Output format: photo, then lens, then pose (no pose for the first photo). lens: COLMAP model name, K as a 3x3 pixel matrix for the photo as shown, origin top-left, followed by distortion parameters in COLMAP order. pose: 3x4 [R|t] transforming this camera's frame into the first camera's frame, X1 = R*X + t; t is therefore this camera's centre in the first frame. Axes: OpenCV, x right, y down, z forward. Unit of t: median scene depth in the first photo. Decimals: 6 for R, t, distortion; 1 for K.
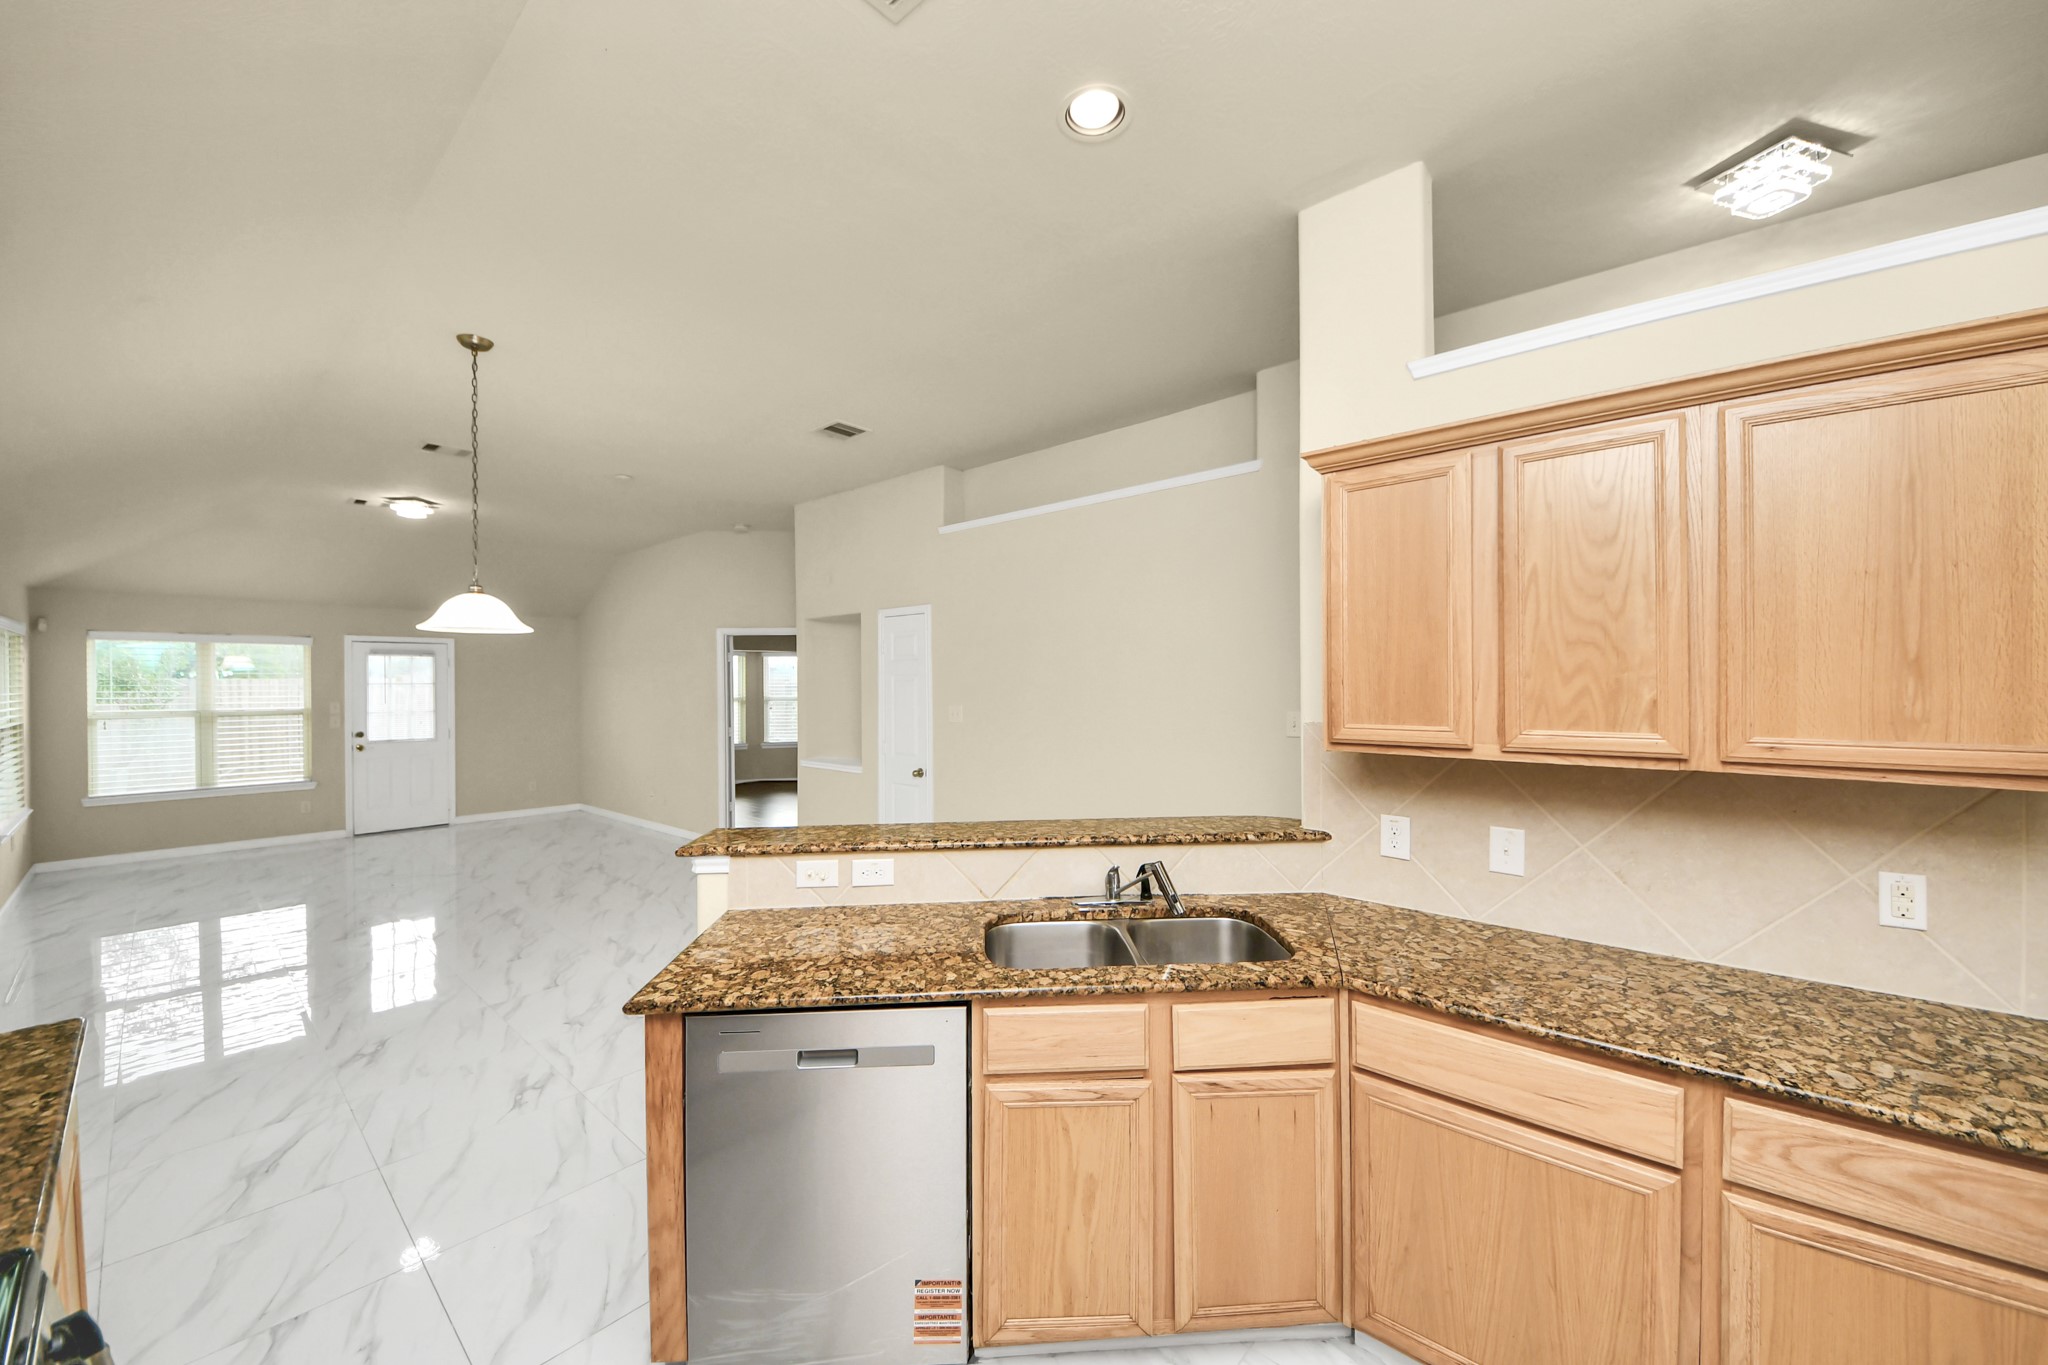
lens RADIAL K [[773.0, 0, 995.7], [0, 773.0, 676.4], [0, 0, 1]] dist [-0.002363, -0.000345]
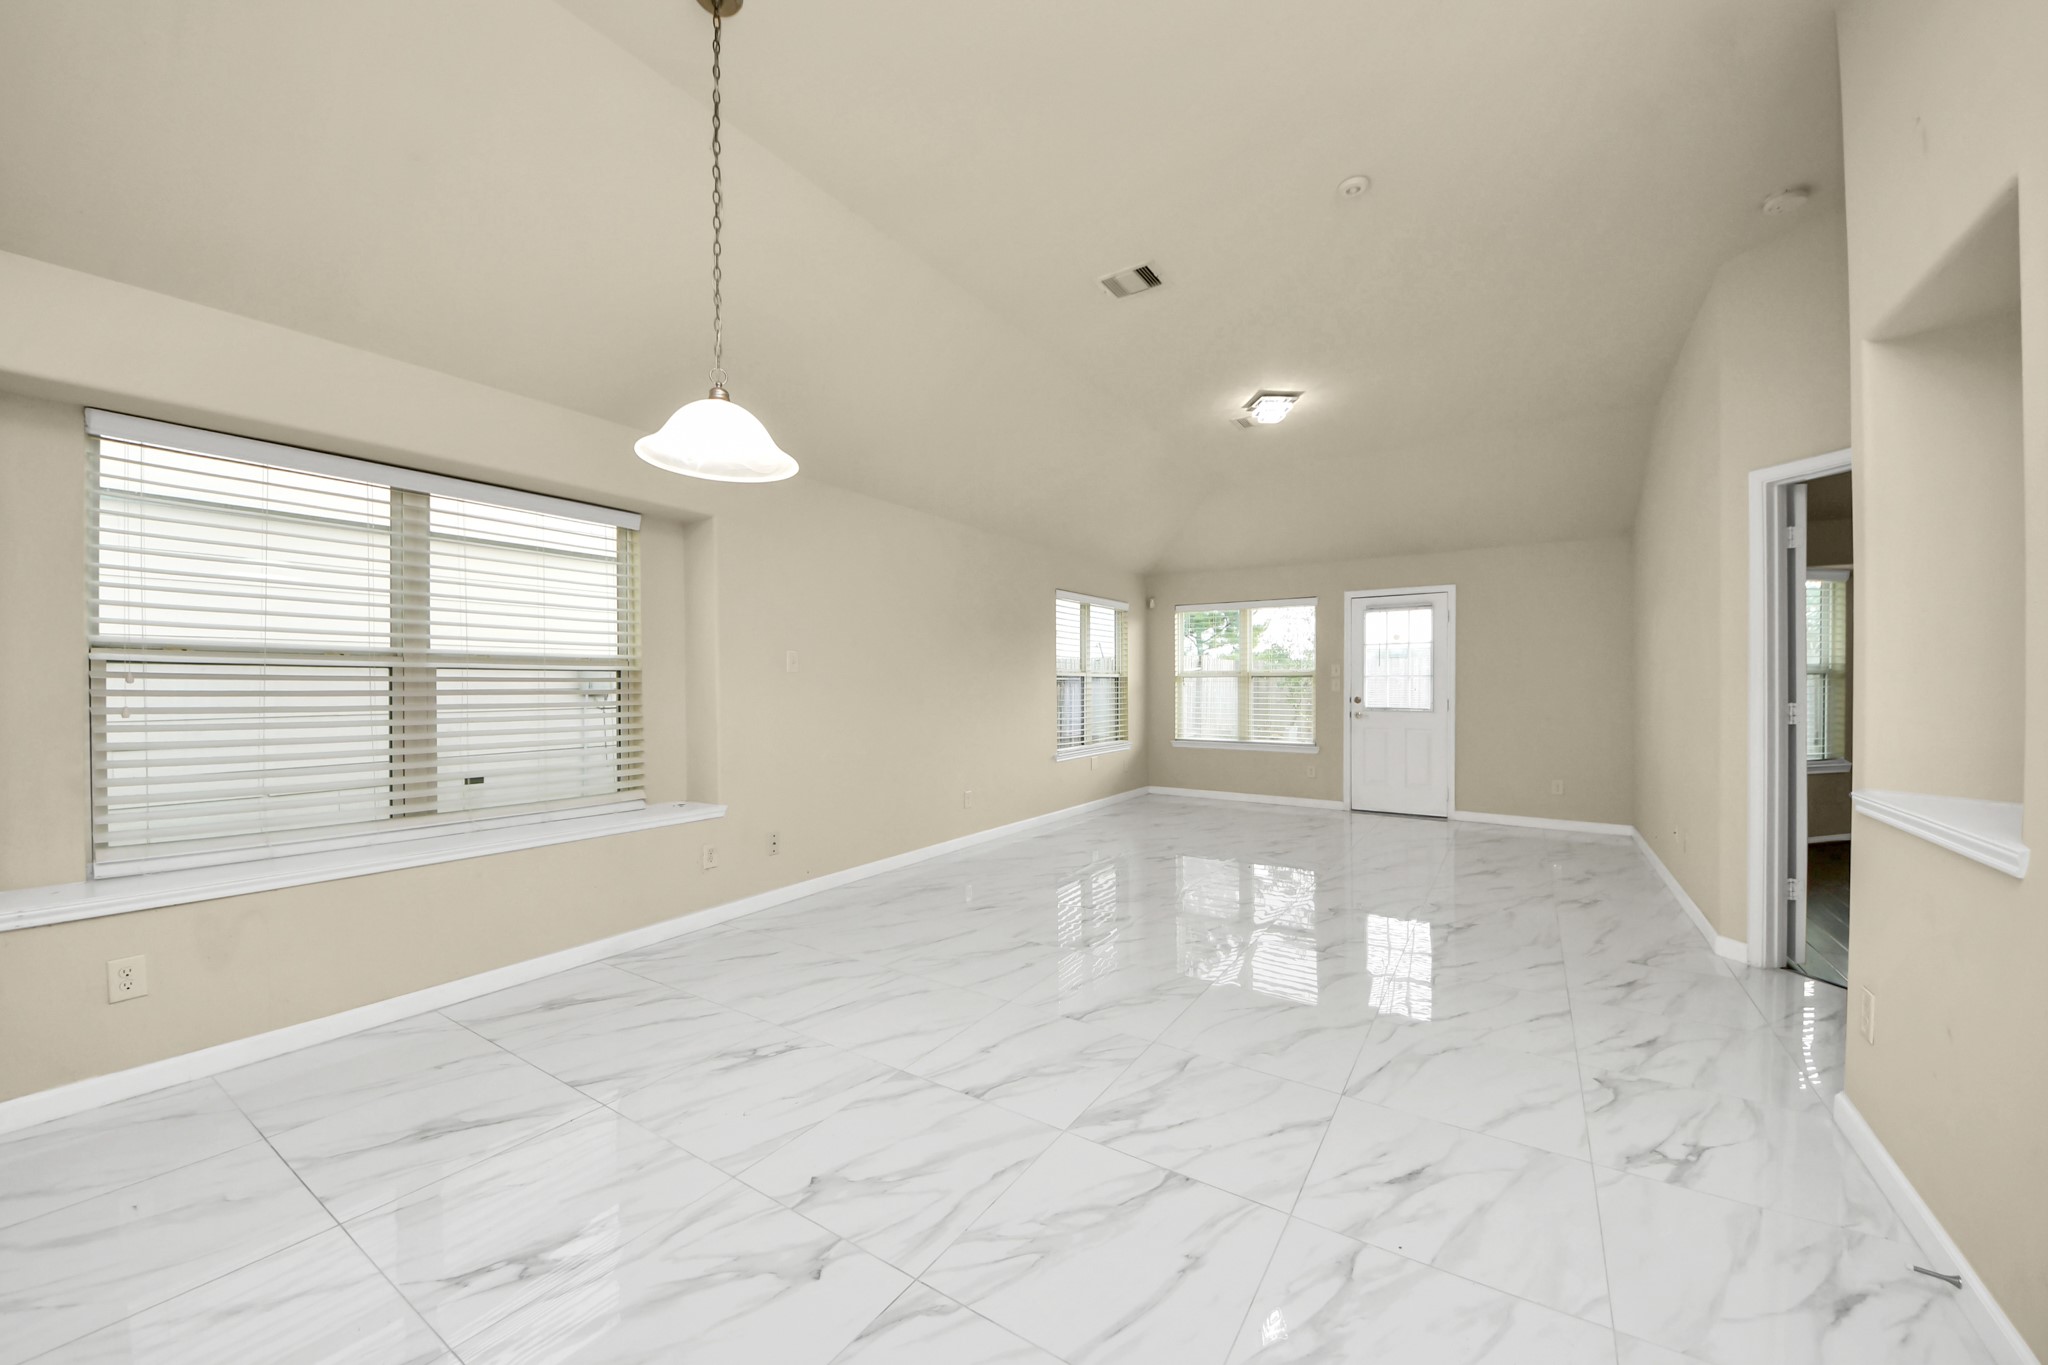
lens RADIAL K [[763.7, 0, 1056.8], [0, 763.7, 686.4], [0, 0, 1]] dist [-0.001237, -0.006708]
pose [[0.185168, 0.009585, -0.982660, -0.008520], [0.003564, 0.999939, 0.010425, 0.052693], [0.982700, -0.005432, 0.185123, 0.525347]]
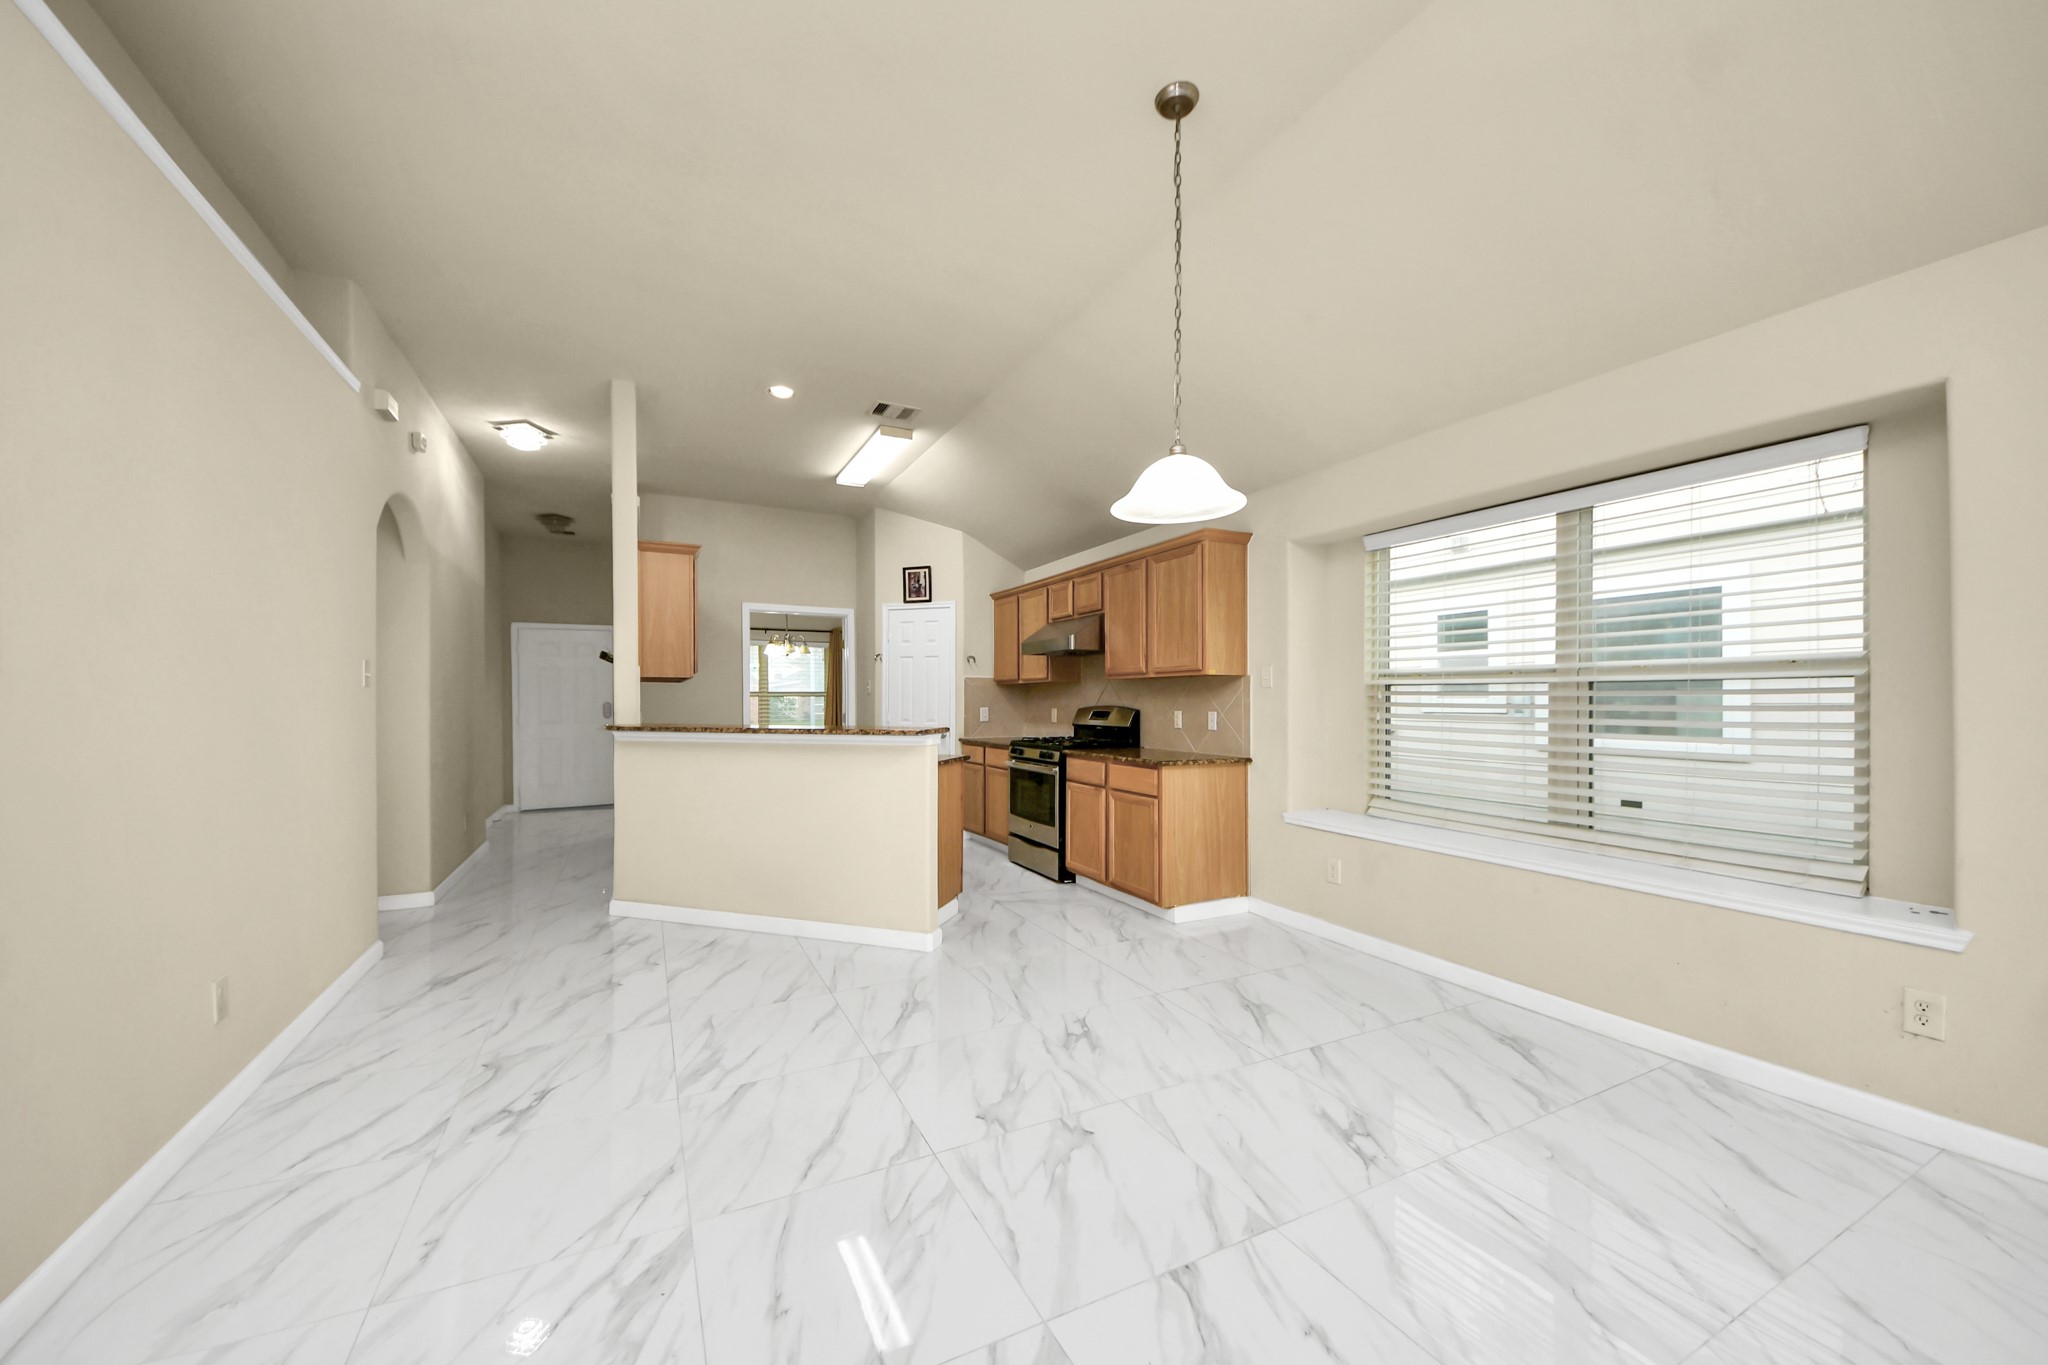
lens RADIAL K [[710.3, 0, 984.2], [0, 710.3, 700.7], [0, 0, 1]] dist [-0.000227, -0.000226]
pose [[-0.924881, 0.008707, 0.380157, -0.342528], [0.008457, 0.999962, -0.002327, 0.054263], [-0.380163, 0.001063, -0.924919, 0.761021]]
